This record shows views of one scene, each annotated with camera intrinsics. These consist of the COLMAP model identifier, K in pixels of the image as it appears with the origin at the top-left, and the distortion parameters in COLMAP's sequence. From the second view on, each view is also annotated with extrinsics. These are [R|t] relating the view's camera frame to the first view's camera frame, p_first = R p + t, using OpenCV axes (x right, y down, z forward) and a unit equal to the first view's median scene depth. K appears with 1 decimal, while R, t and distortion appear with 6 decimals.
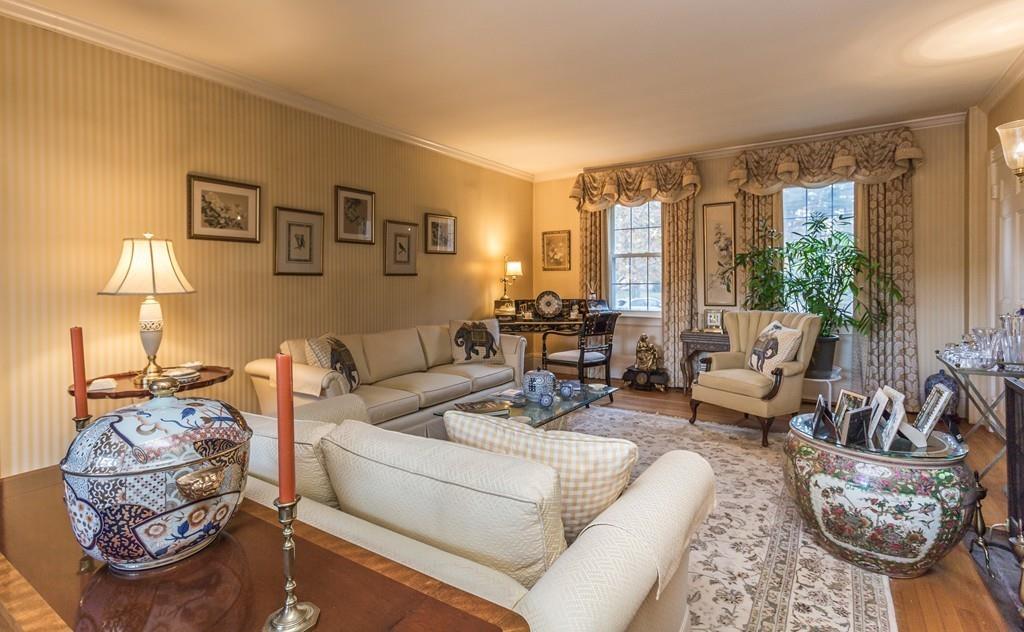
lens RADIAL K [[441.4, 0, 513.4], [0, 441.4, 285.4], [0, 0, 1]] dist [0.001411, 0.000137]
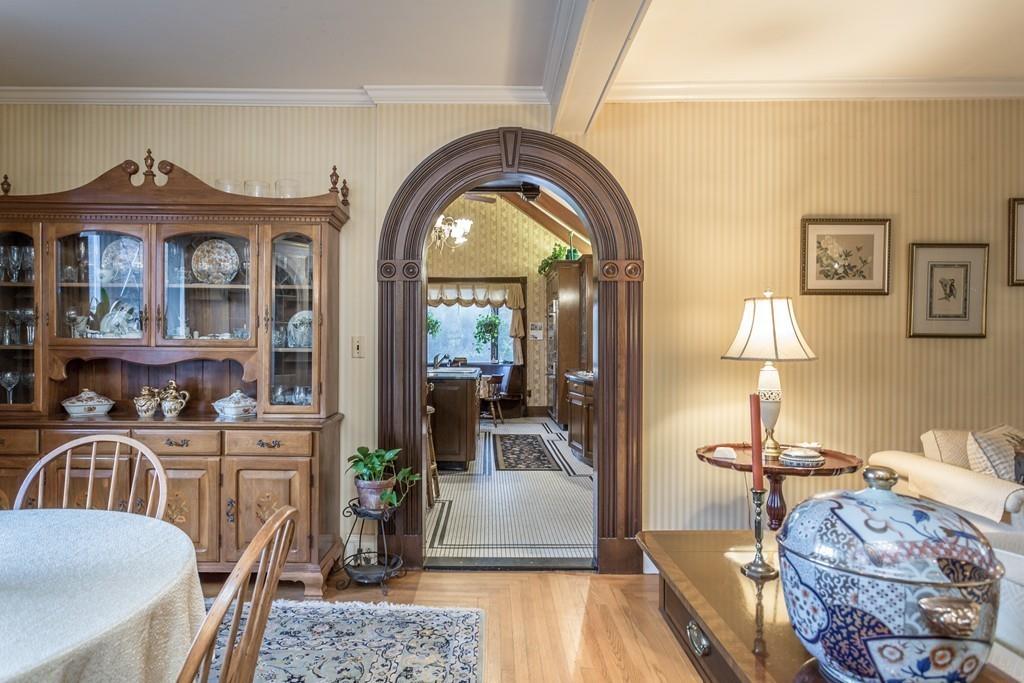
lens RADIAL K [[576.5, 0, 512.0], [0, 576.5, 341.5], [0, 0, 1]] dist [-0.000355, 0.000693]
pose [[0.593360, 0.003606, -0.804929, -0.361797], [-0.014252, 0.999880, -0.006027, -0.004721], [0.804811, 0.015048, 0.593341, -0.197069]]
